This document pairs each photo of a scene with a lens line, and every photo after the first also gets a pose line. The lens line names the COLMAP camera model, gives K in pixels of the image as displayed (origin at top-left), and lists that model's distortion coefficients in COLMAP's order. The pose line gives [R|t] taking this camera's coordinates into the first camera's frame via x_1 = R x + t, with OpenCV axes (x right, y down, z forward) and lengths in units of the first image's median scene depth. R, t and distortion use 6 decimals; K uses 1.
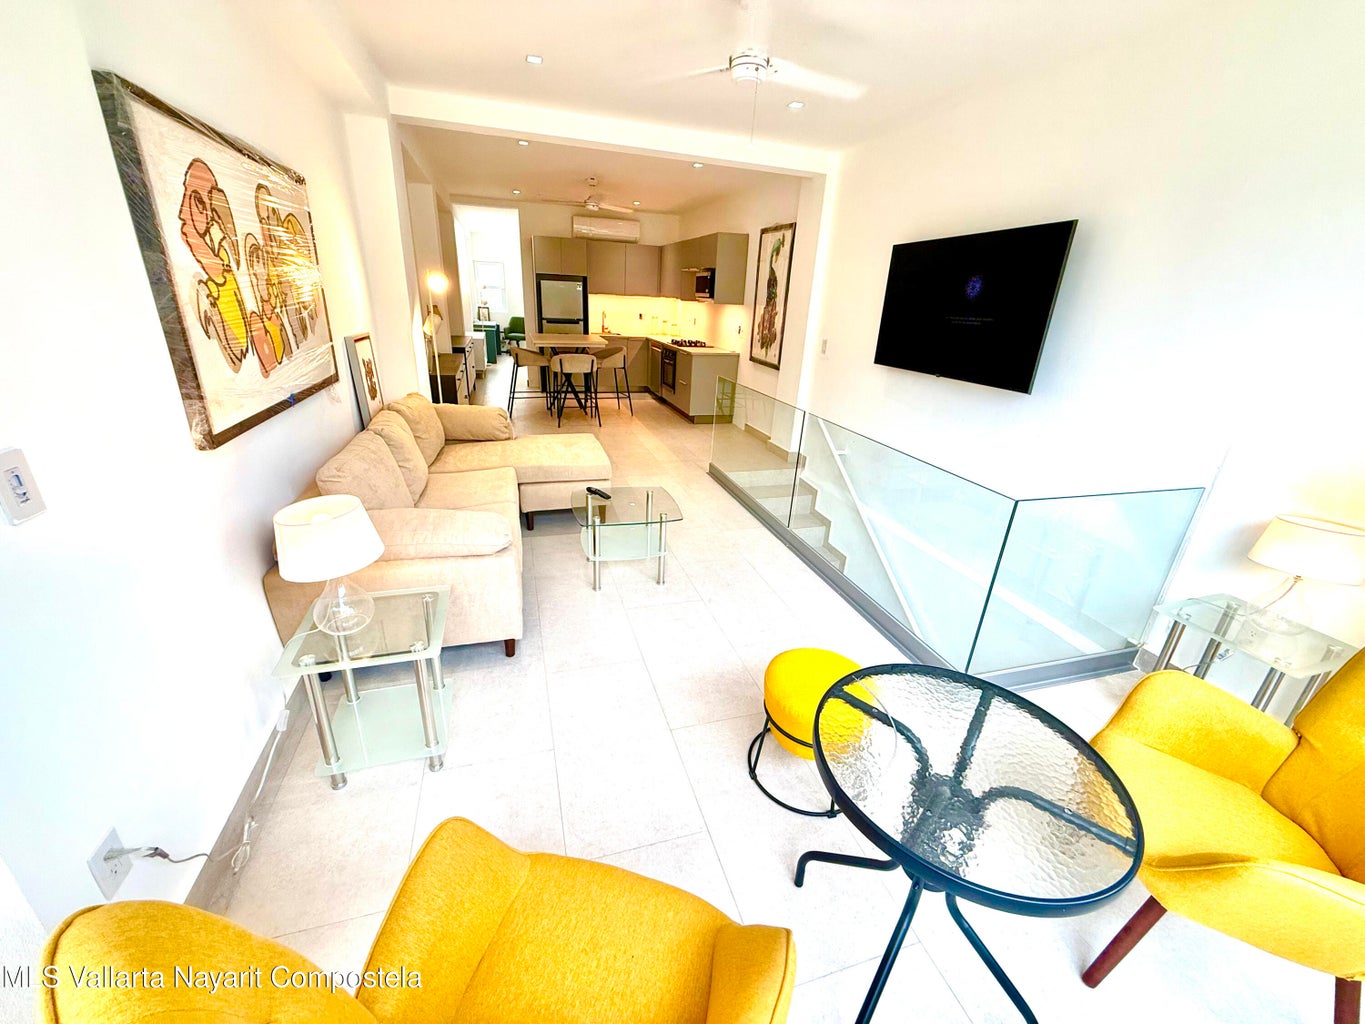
lens RADIAL K [[545.2, 0, 682.5], [0, 545.2, 512.0], [0, 0, 1]] dist [0.001425, -0.000108]
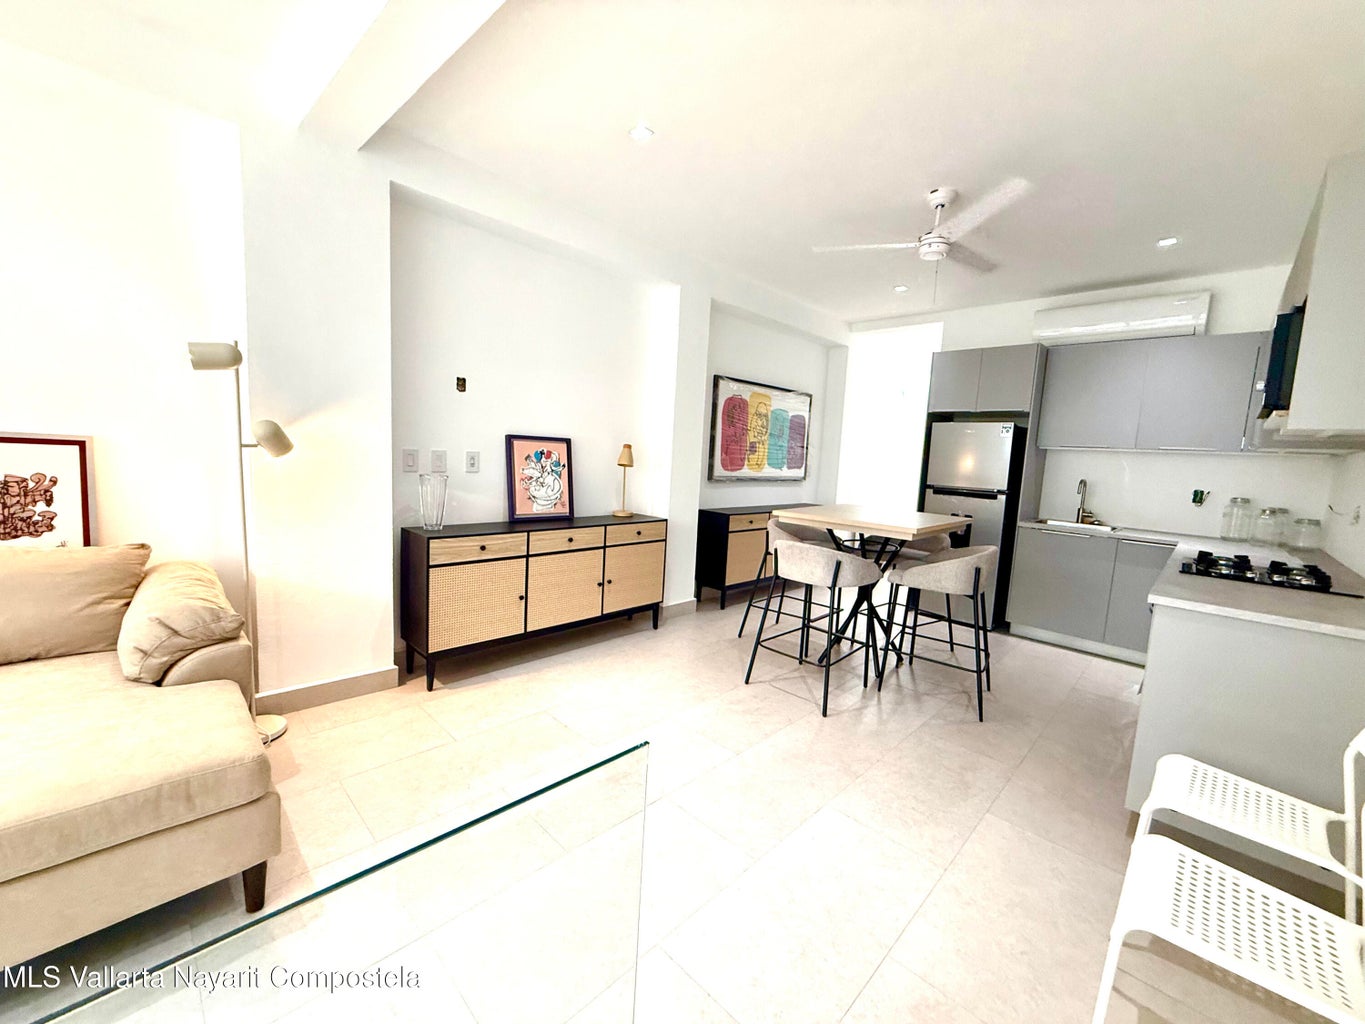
lens RADIAL K [[545.2, 0, 682.5], [0, 545.2, 512.0], [0, 0, 1]] dist [0.001425, -0.000108]
pose [[0.472824, 0.074229, -0.878025, 0.128132], [-0.354770, 0.928151, -0.112580, -0.180304], [0.806583, 0.364727, 0.465187, 0.555380]]
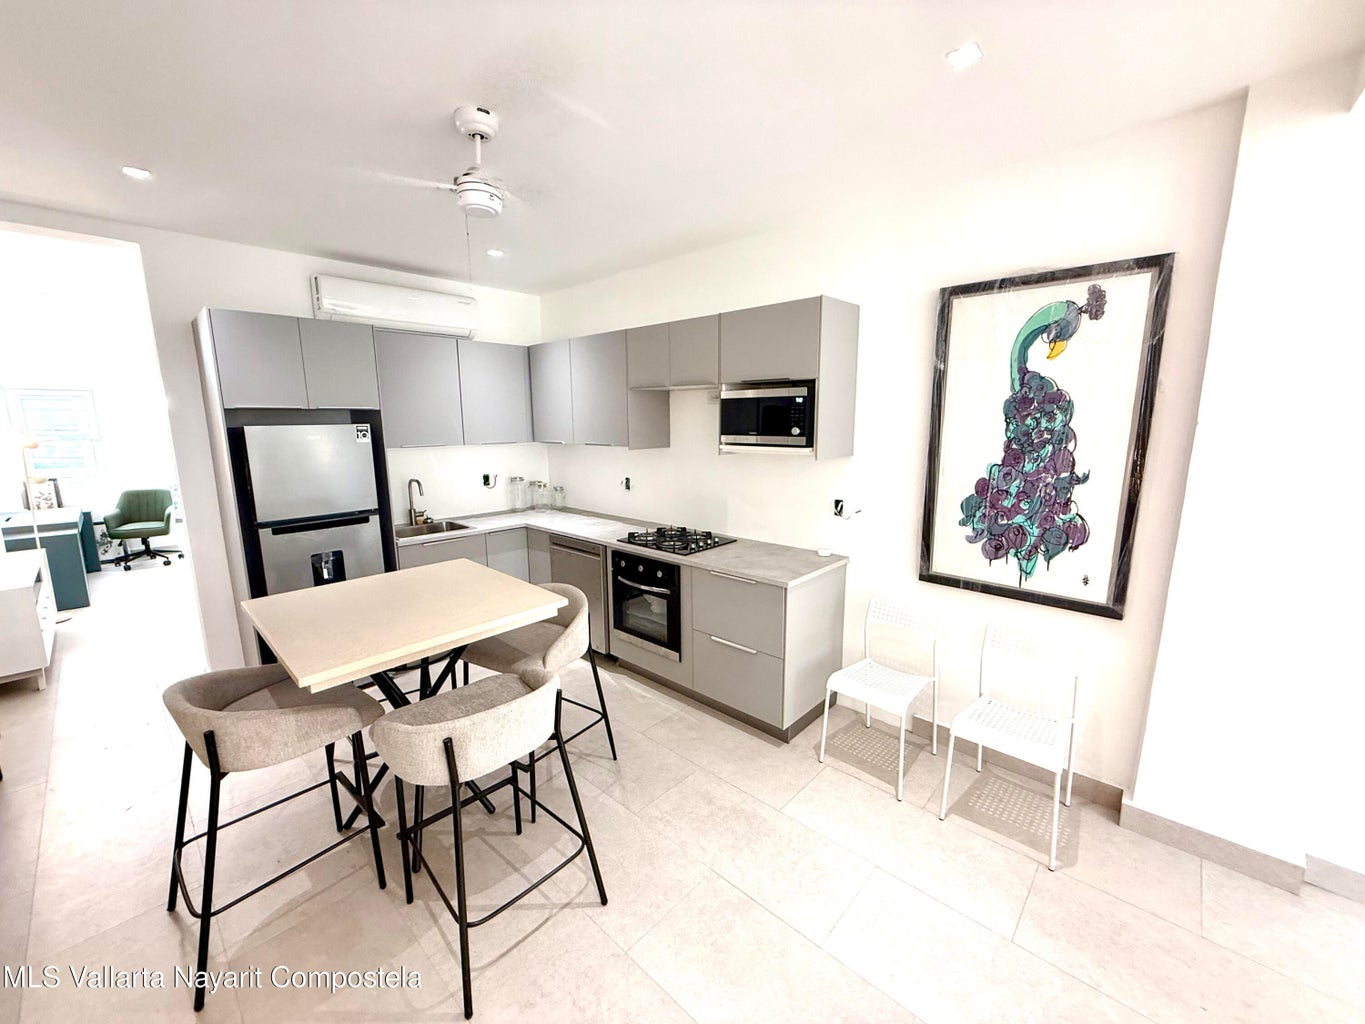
lens RADIAL K [[545.2, 0, 682.5], [0, 545.2, 512.0], [0, 0, 1]] dist [0.001425, -0.000108]
pose [[0.864503, -0.135104, 0.484130, -0.193198], [0.229619, 0.962970, -0.141295, -0.255273], [-0.447113, 0.233316, 0.863512, 0.577519]]
